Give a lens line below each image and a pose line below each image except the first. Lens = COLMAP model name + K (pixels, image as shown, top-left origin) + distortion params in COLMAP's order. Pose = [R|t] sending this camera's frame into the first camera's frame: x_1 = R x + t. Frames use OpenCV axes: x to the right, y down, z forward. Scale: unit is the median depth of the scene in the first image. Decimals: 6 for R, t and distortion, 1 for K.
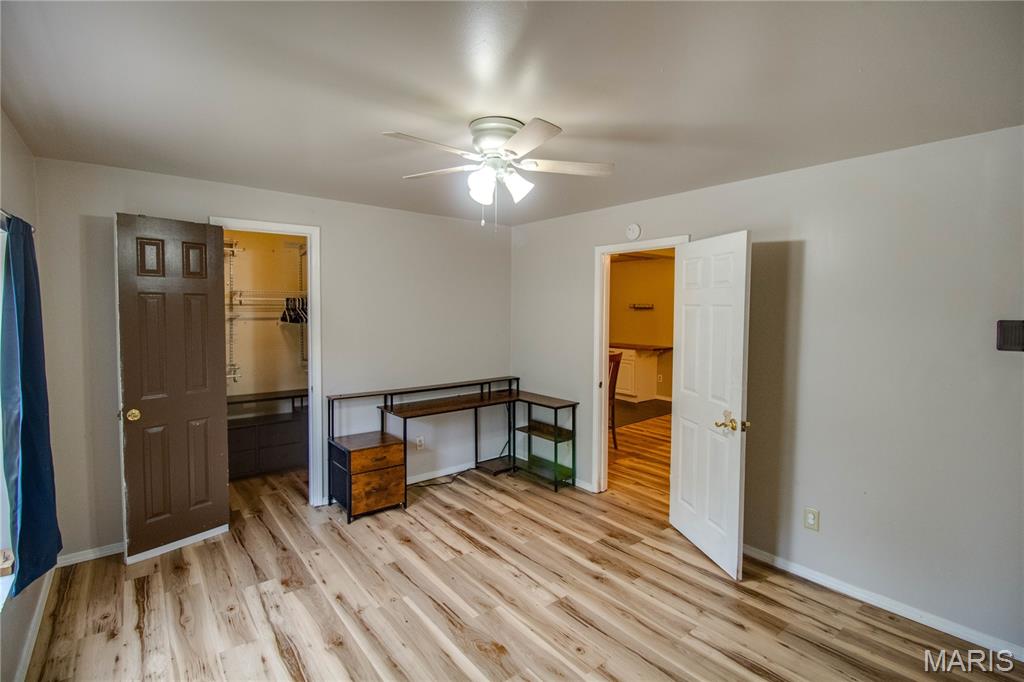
lens RADIAL K [[485.1, 0, 516.4], [0, 485.1, 326.5], [0, 0, 1]] dist [0.016238, -0.025188]
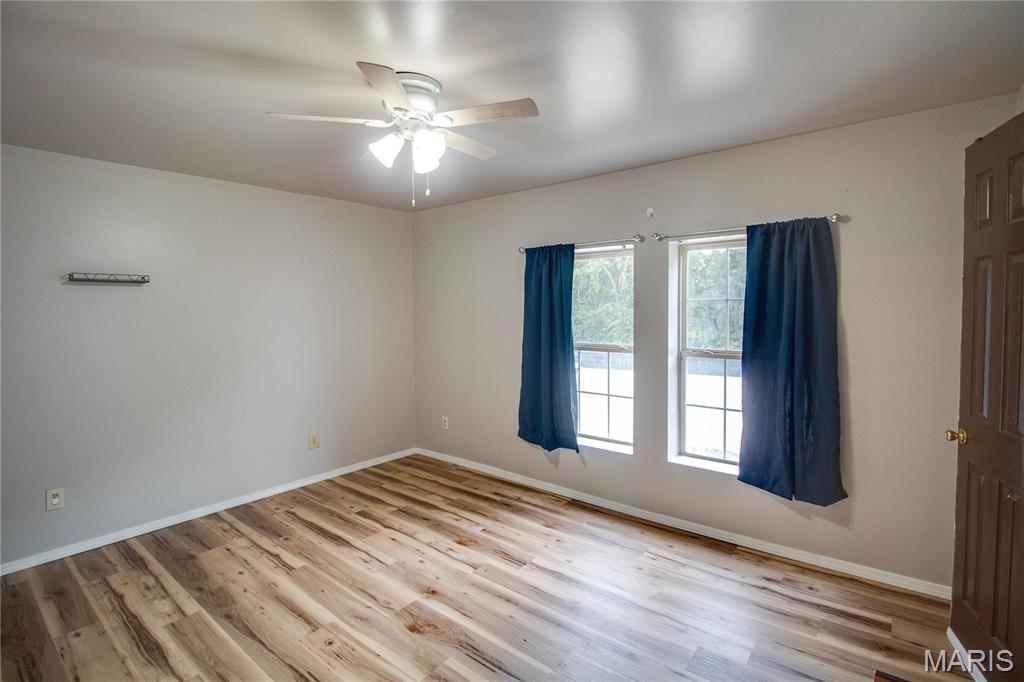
lens RADIAL K [[485.1, 0, 516.4], [0, 485.1, 326.5], [0, 0, 1]] dist [0.016238, -0.025188]
pose [[-0.974802, 0.014123, -0.222622, -0.023459], [-0.006564, 0.995745, 0.091915, -0.044655], [0.222973, 0.091060, -0.970562, 1.911400]]
